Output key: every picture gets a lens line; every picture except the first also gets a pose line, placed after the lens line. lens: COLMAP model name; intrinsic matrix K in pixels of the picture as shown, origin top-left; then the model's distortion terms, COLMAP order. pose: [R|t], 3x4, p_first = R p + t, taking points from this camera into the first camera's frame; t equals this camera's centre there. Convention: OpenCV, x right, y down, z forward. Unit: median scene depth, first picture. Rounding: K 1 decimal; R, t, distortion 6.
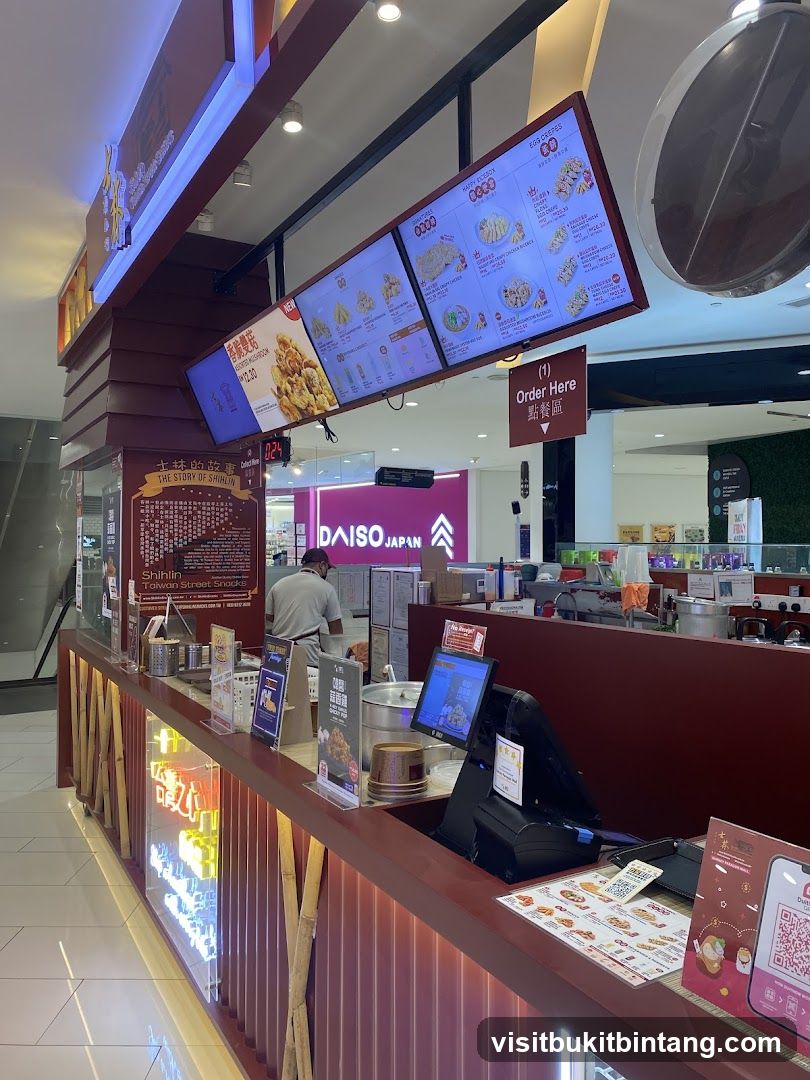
lens RADIAL K [[813.7, 0, 405.0], [0, 813.7, 540.0], [0, 0, 1]] dist [0.087408, -0.101491]
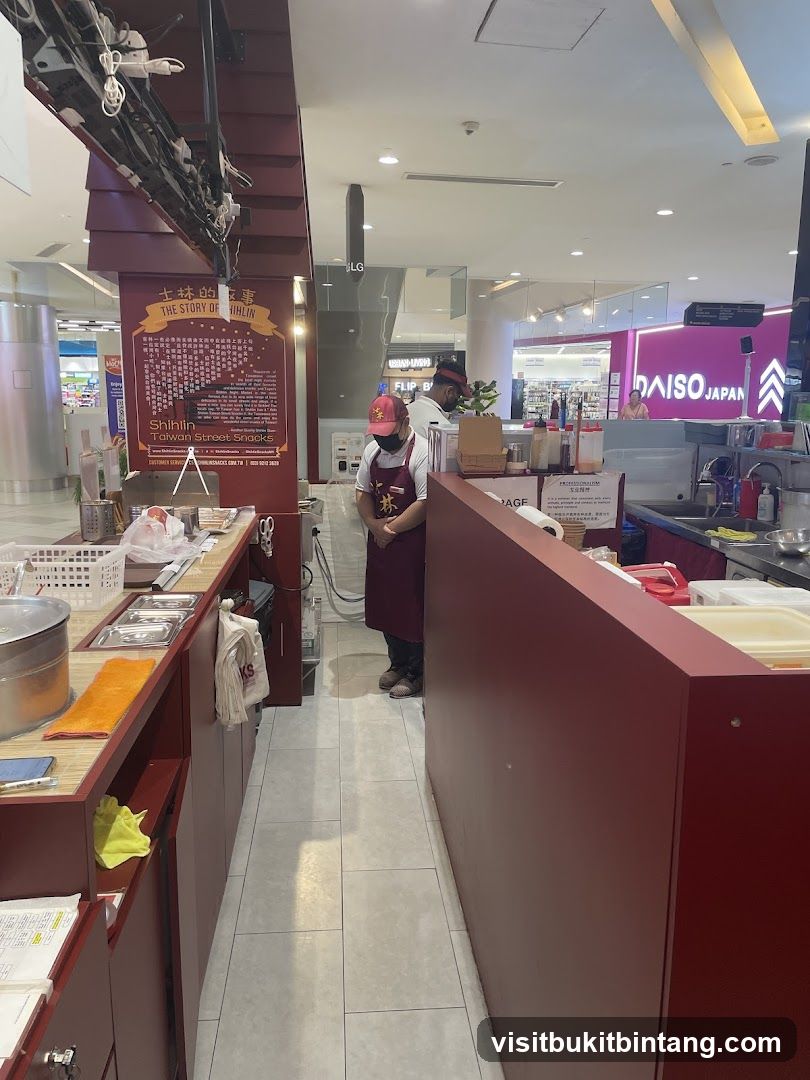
lens RADIAL K [[813.7, 0, 405.0], [0, 813.7, 540.0], [0, 0, 1]] dist [0.087408, -0.101491]
pose [[0.908935, 0.082552, -0.408684, 0.291240], [-0.008301, 0.983592, 0.180218, 0.003405], [0.416855, -0.160414, 0.894706, 0.292731]]
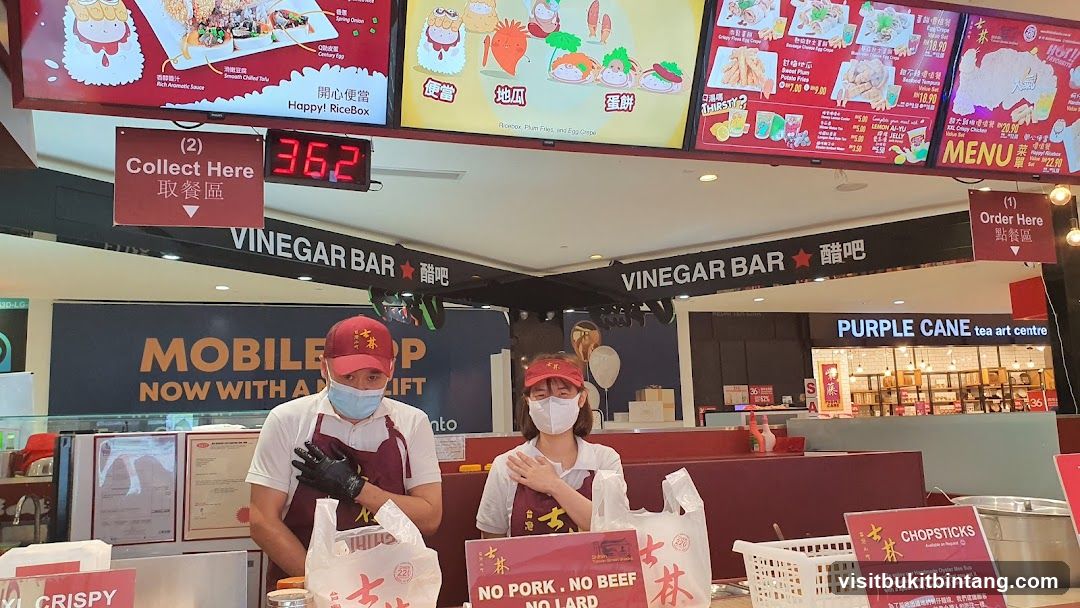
lens RADIAL K [[842.7, 0, 540.7], [0, 842.7, 317.3], [0, 0, 1]] dist [0.097454, -0.195095]
pose [[0.187691, 0.124777, 0.974270, -0.537647], [0.036522, 0.990326, -0.133870, 0.046792], [-0.981549, 0.060709, 0.181318, 0.683189]]
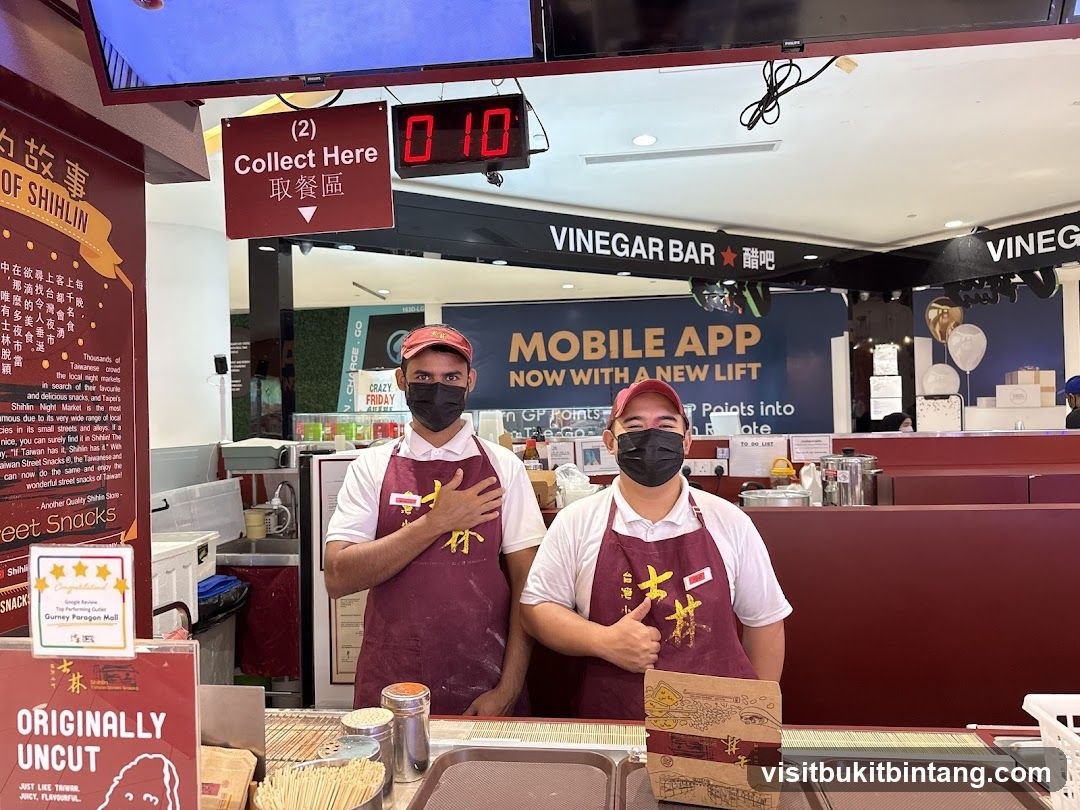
lens RADIAL K [[748.9, 0, 526.1], [0, 748.9, 419.1], [0, 0, 1]] dist [0.057289, -0.106395]
pose [[0.605804, -0.018236, 0.795405, -0.356554], [0.023384, 0.999714, 0.005110, 0.015099], [-0.795270, 0.015504, 0.606057, 0.675115]]
